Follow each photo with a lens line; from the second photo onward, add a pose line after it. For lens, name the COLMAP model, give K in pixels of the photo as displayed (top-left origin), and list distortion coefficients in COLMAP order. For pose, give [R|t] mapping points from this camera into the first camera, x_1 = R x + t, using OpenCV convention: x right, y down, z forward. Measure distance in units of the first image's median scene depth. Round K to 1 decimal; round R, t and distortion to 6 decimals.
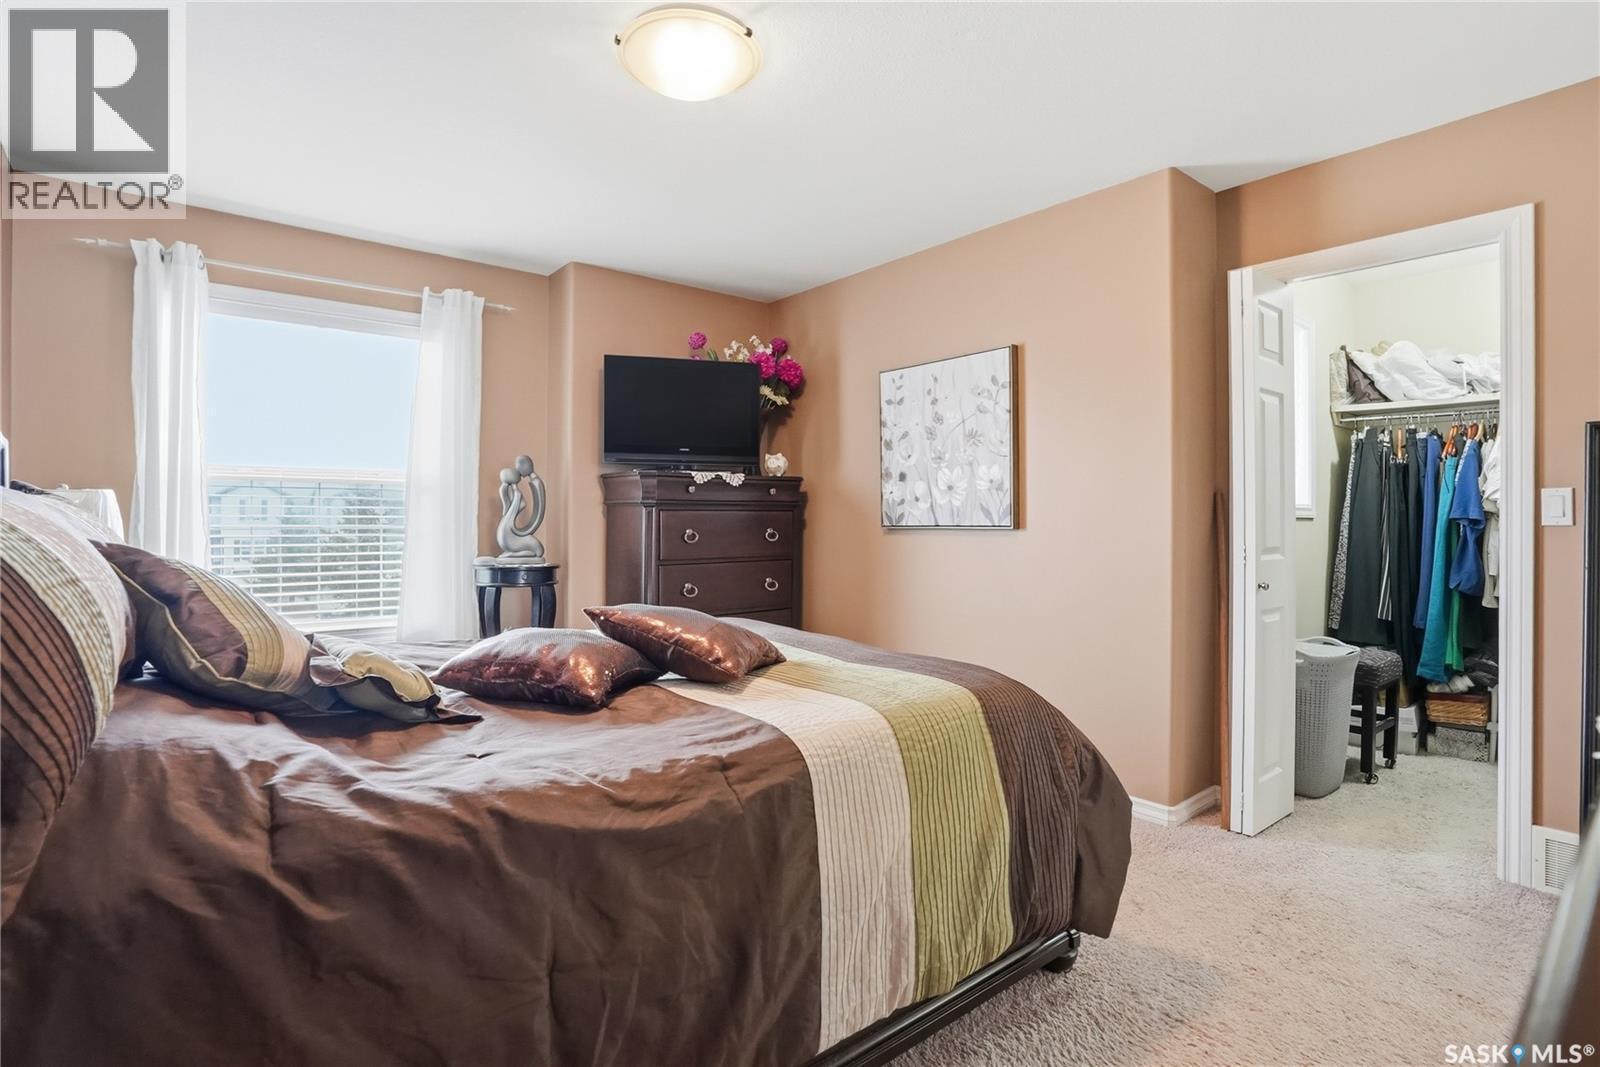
lens RADIAL K [[768.4, 0, 800.0], [0, 768.4, 533.5], [0, 0, 1]] dist [-0.081776, 0.030205]
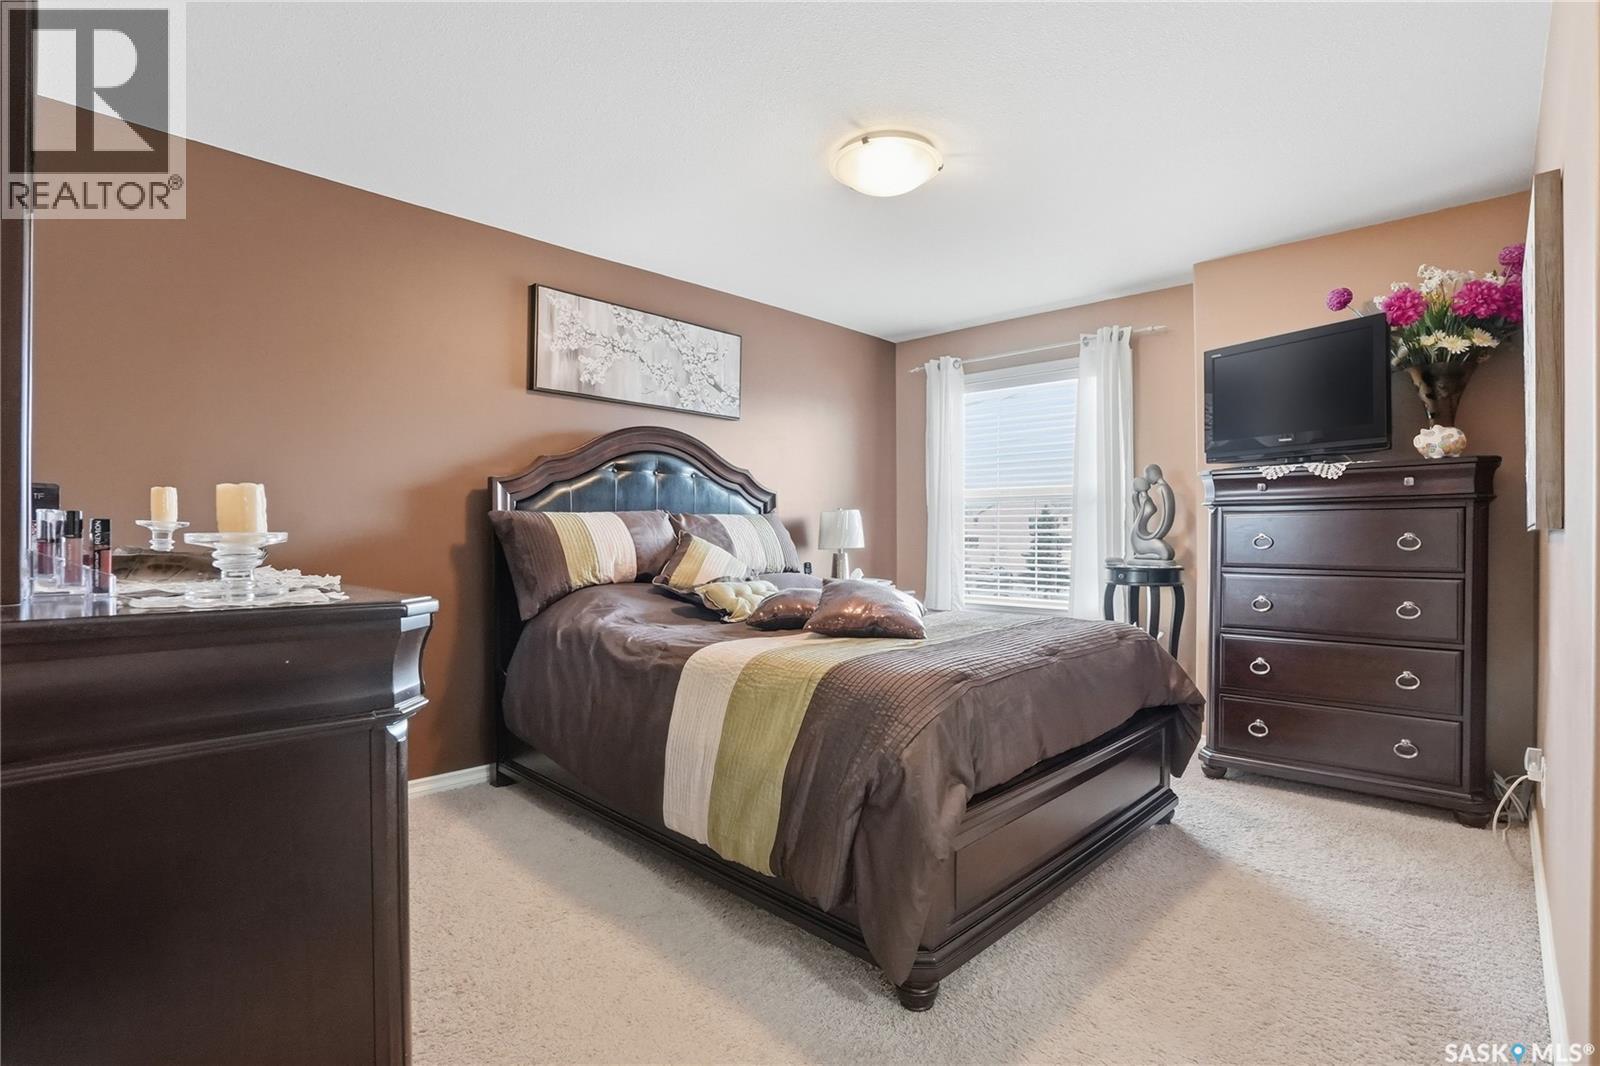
lens RADIAL K [[783.7, 0, 795.7], [0, 783.7, 543.4], [0, 0, 1]] dist [-0.051657, 0.000124]
pose [[0.106414, 0.013206, -0.994234, 0.663195], [-0.009577, 0.999879, 0.012256, 0.000321], [0.994276, 0.008217, 0.106528, 0.380906]]
